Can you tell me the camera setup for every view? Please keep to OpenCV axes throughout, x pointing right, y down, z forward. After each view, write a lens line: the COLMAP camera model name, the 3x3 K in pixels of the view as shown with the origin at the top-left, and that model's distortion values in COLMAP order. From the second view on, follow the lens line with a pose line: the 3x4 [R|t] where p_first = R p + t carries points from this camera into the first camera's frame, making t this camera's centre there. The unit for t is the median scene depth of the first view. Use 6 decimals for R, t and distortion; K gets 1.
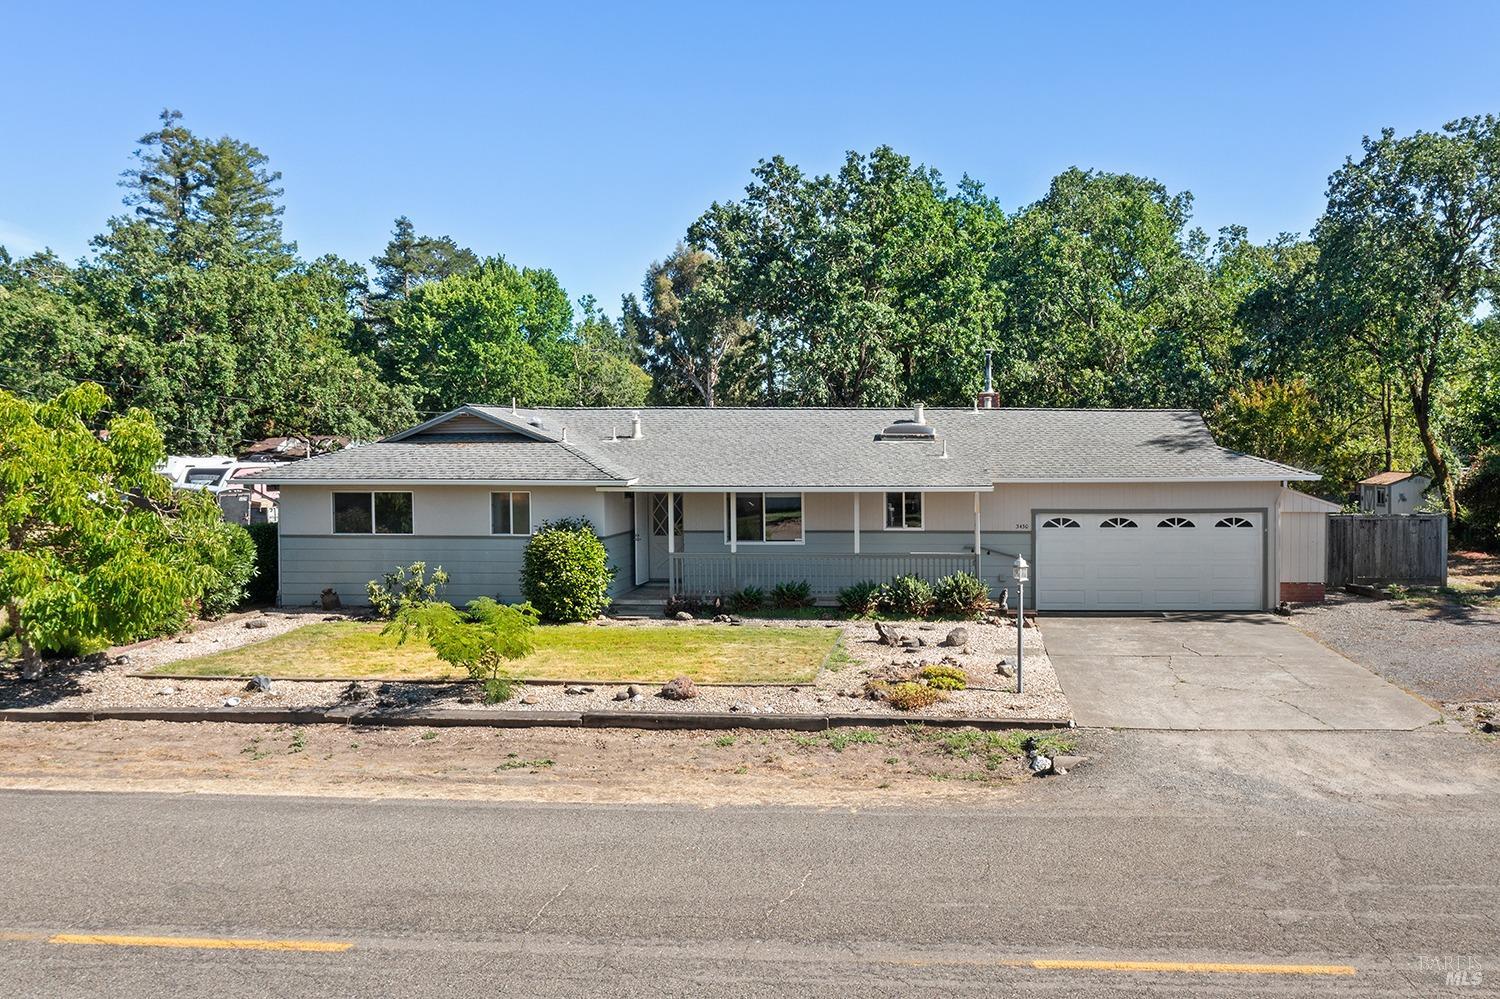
lens RADIAL K [[1172.5, 0, 784.2], [0, 1172.5, 499.1], [0, 0, 1]] dist [-0.000600, 0.000563]
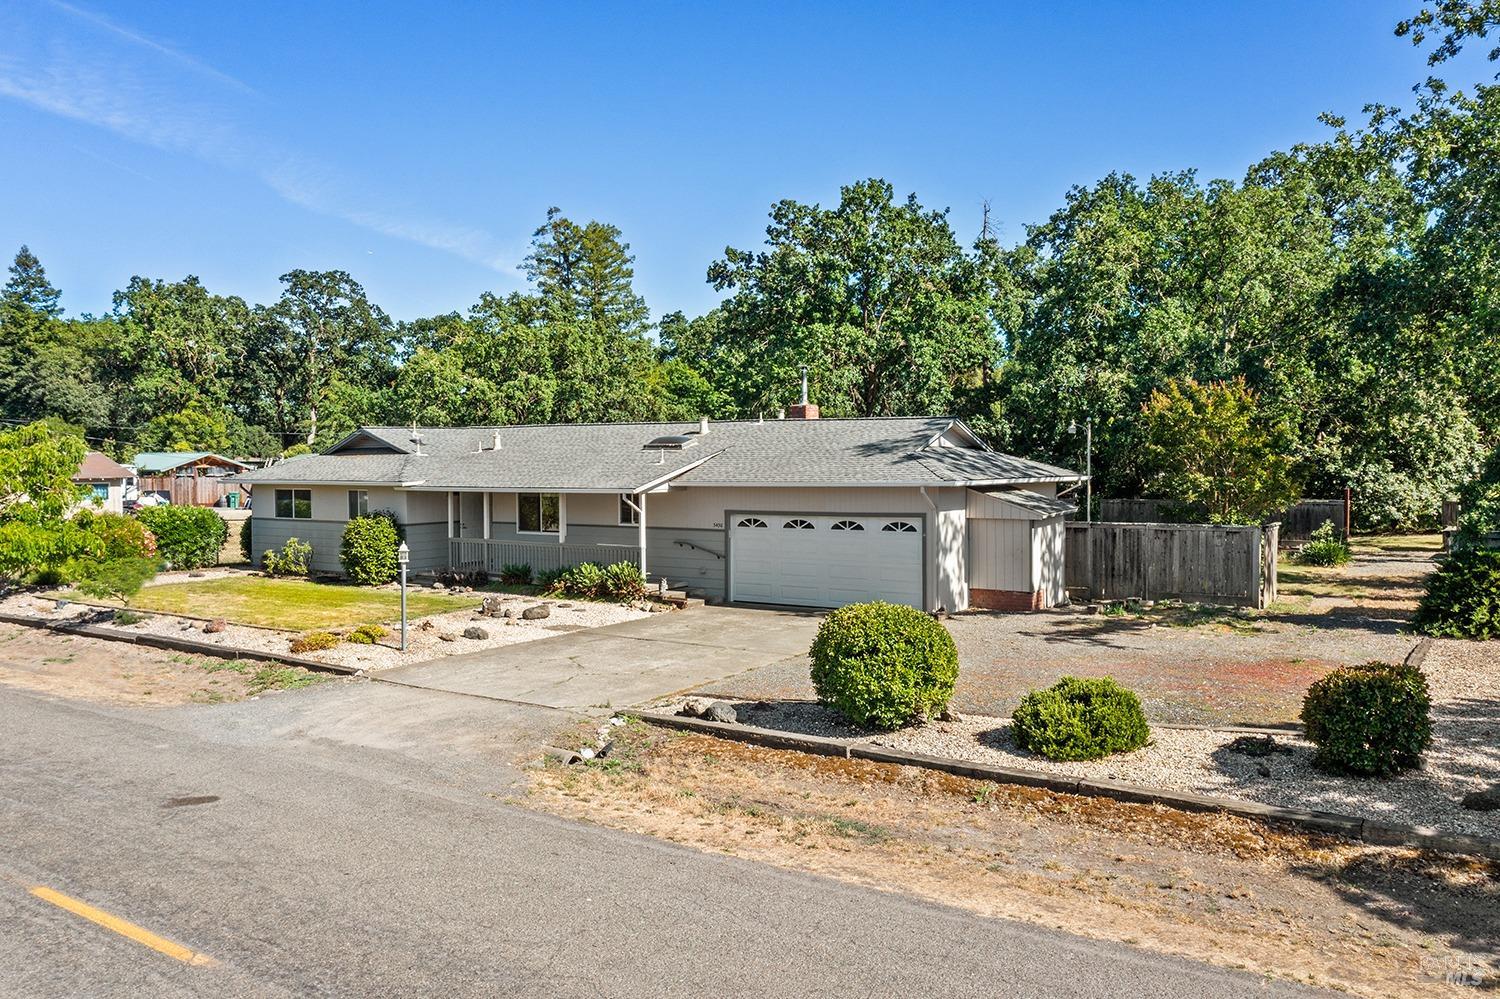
lens RADIAL K [[1025.0, 0, 623.3], [0, 1025.0, 499.9], [0, 0, 1]] dist [-0.008854, -0.003076]
pose [[0.863815, 0.013745, -0.503621, 0.609927], [-0.014300, 0.999894, 0.002760, -0.002446], [0.503606, 0.004818, 0.863920, 0.104190]]
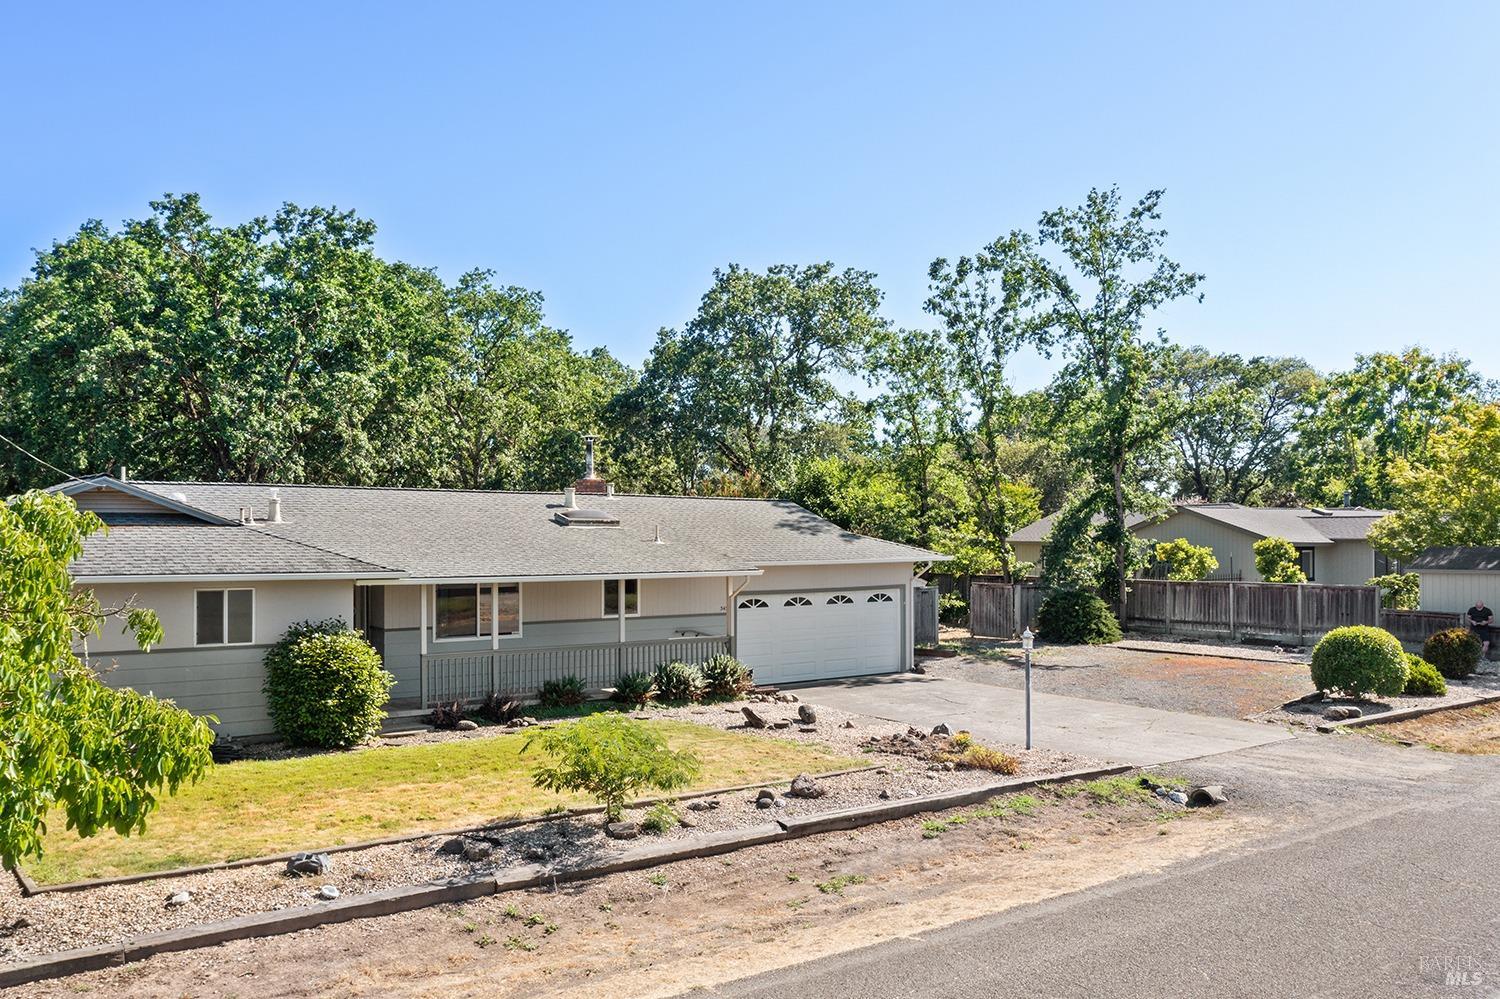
lens RADIAL K [[1172.5, 0, 784.2], [0, 1172.5, 499.1], [0, 0, 1]] dist [-0.000600, 0.000563]
pose [[0.776322, 0.019729, 0.630028, -0.404504], [0.028339, 0.997407, -0.066153, -0.003094], [-0.629699, 0.069210, 0.773750, 0.159729]]
